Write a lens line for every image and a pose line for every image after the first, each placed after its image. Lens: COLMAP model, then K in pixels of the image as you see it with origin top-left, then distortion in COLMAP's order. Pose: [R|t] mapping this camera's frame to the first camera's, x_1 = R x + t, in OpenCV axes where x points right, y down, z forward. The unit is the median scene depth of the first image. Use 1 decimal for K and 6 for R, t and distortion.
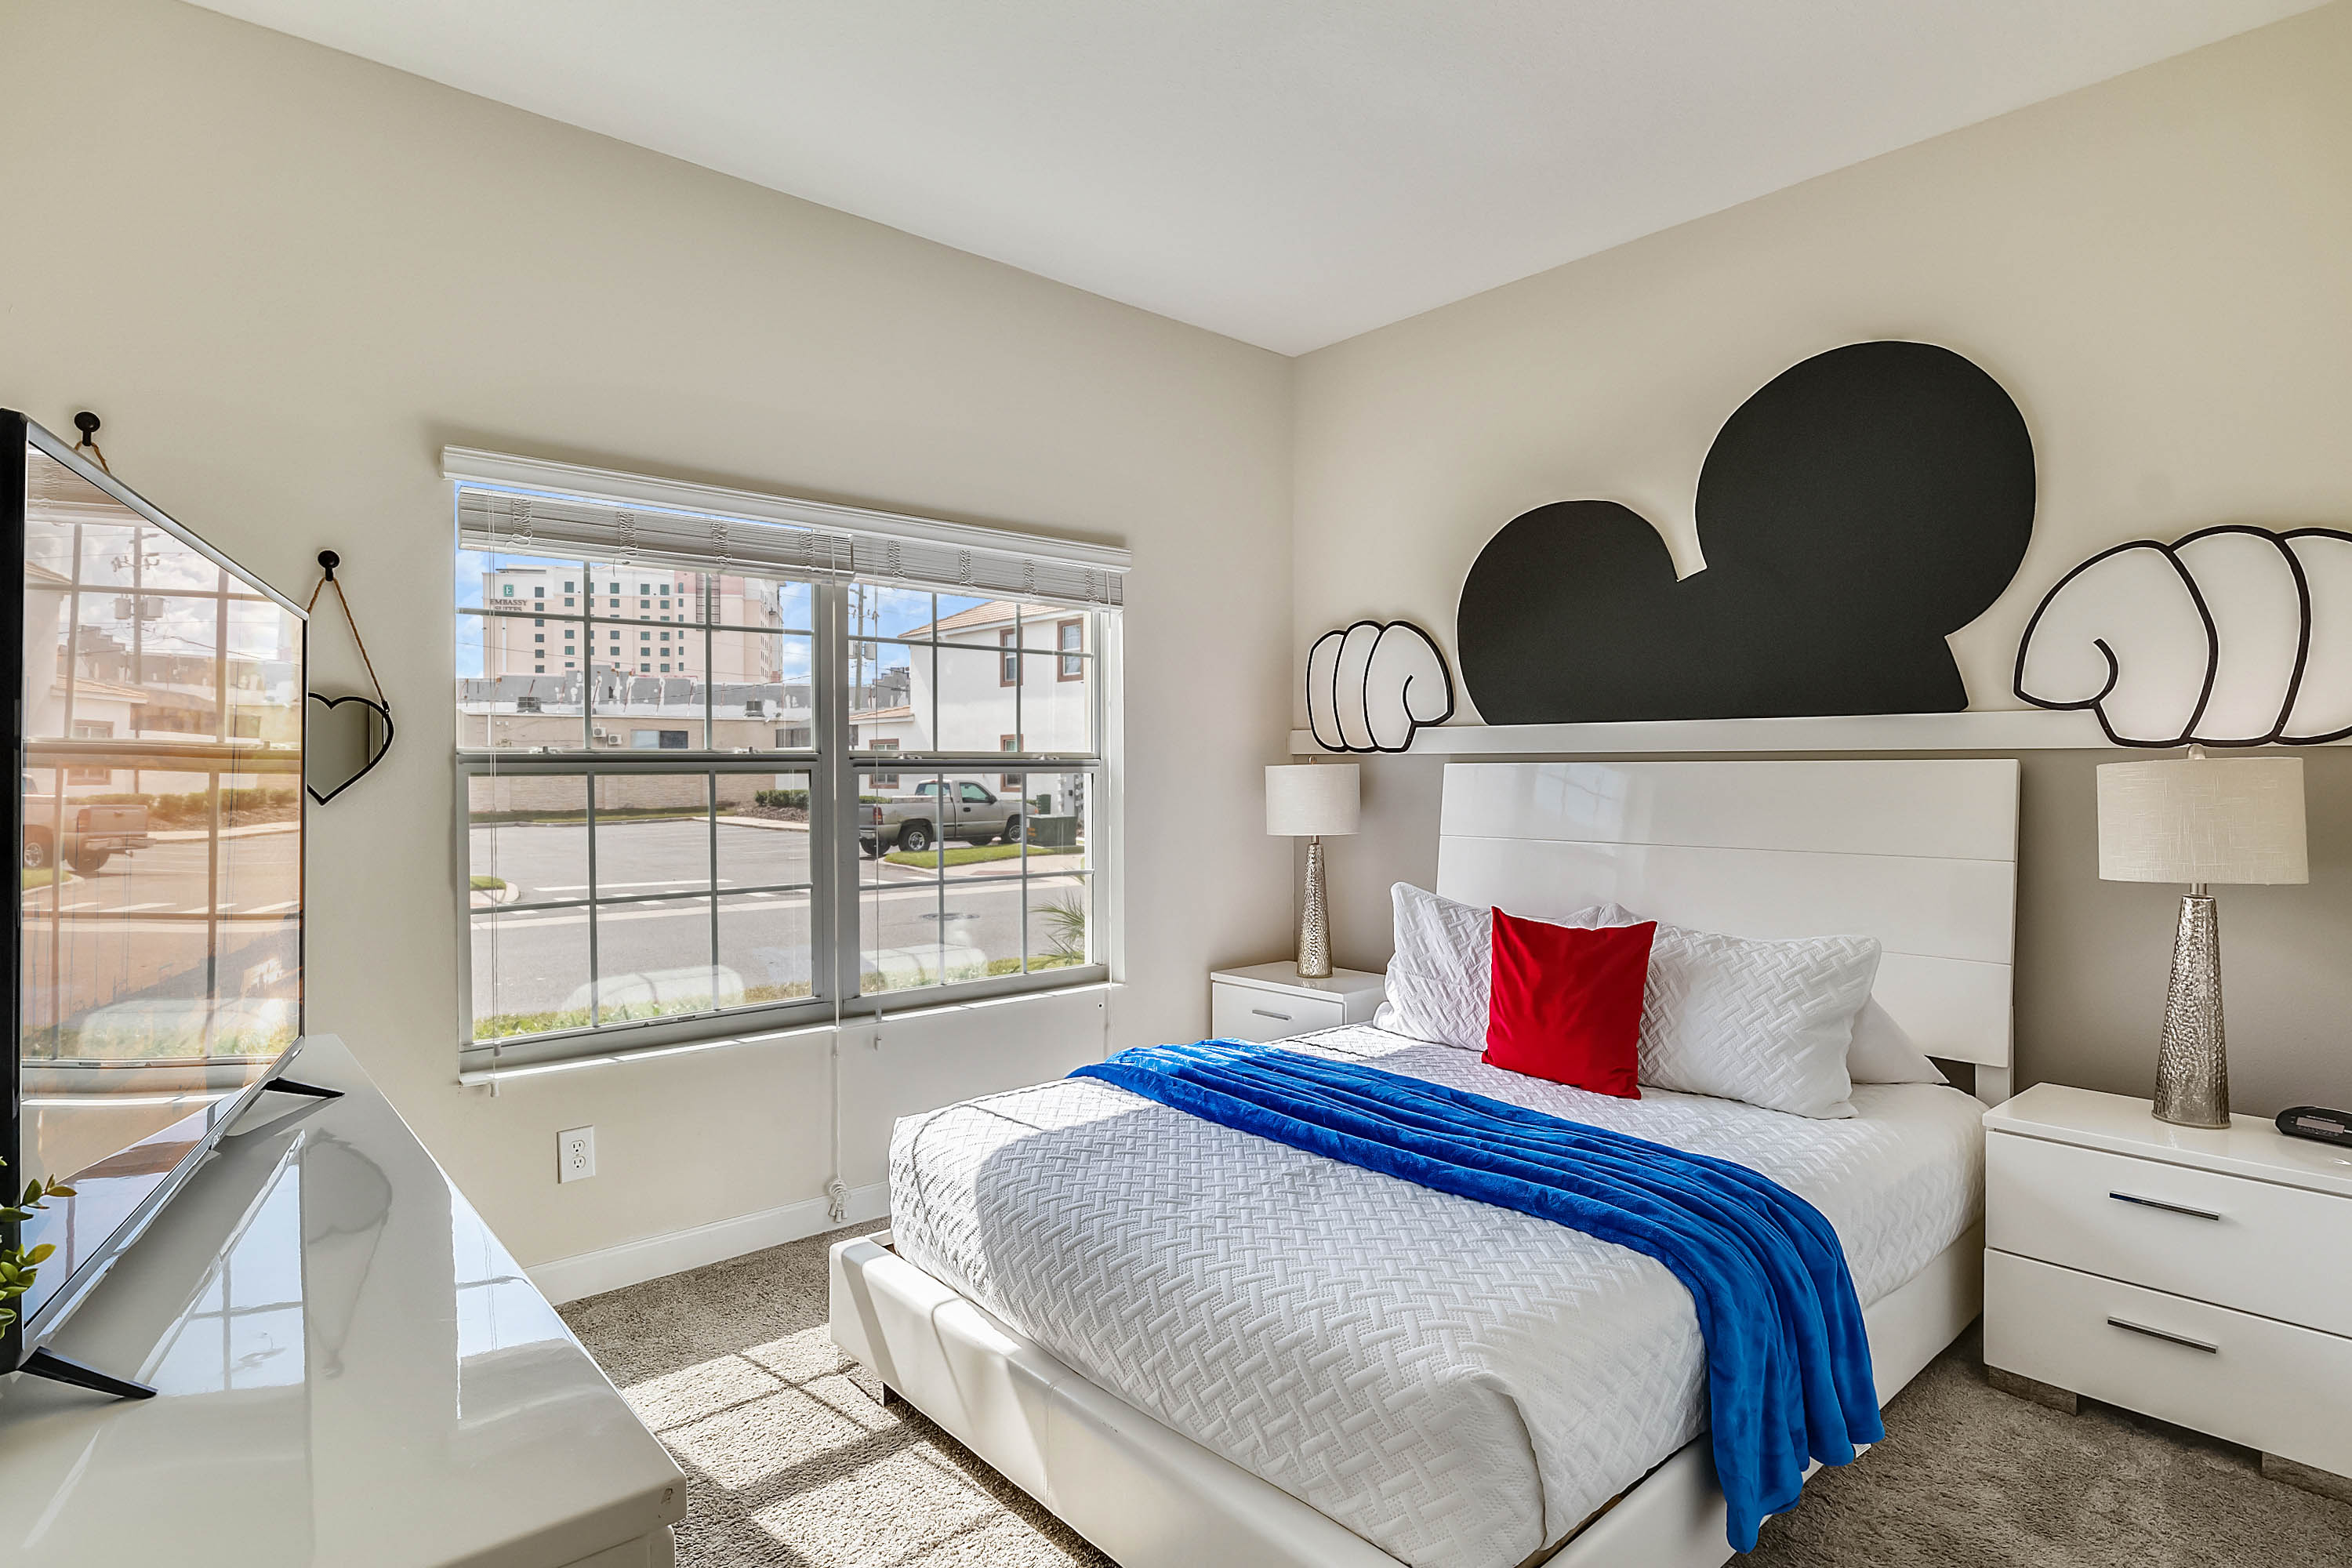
lens RADIAL K [[1214.0, 0, 1176.0], [0, 1214.0, 784.0], [0, 0, 1]] dist [-0.001504, -0.000538]
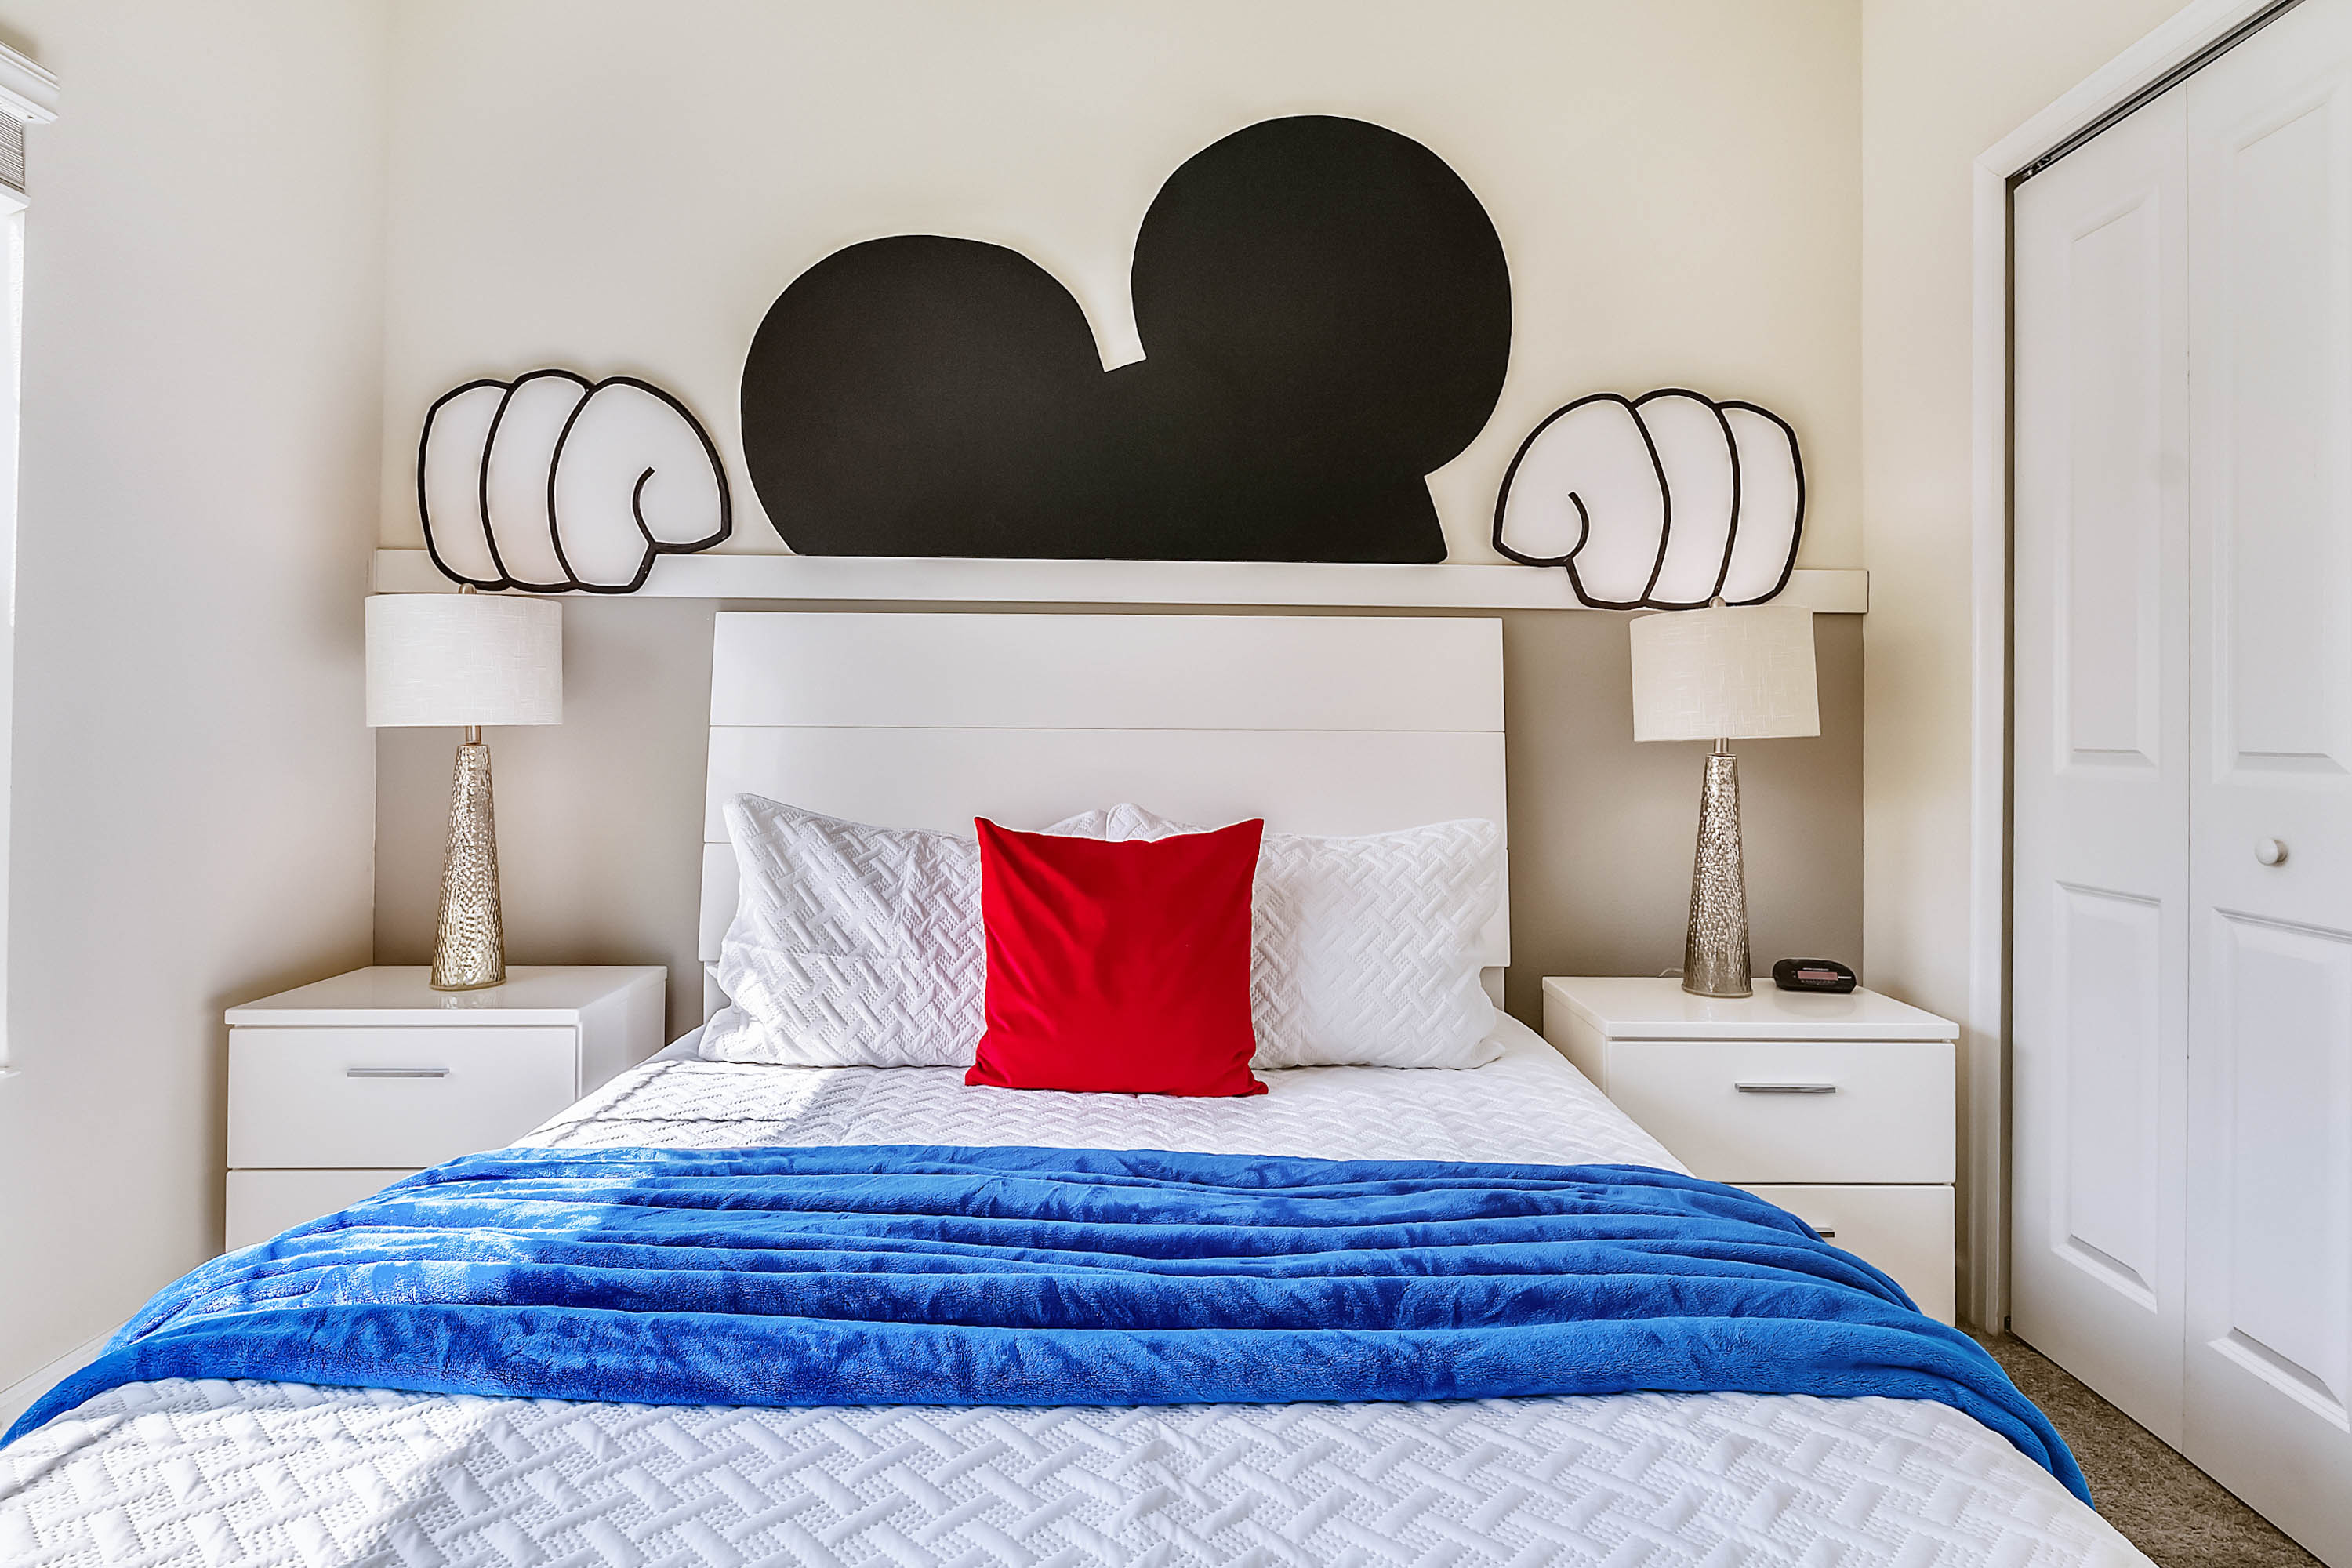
lens RADIAL K [[1234.4, 0, 1181.3], [0, 1234.4, 706.1], [0, 0, 1]] dist [-0.005215, -0.001321]
pose [[0.652825, 0.020615, 0.757228, -0.148526], [-0.002790, 0.999688, -0.024810, 0.067328], [-0.757504, 0.014084, 0.652679, 0.583971]]
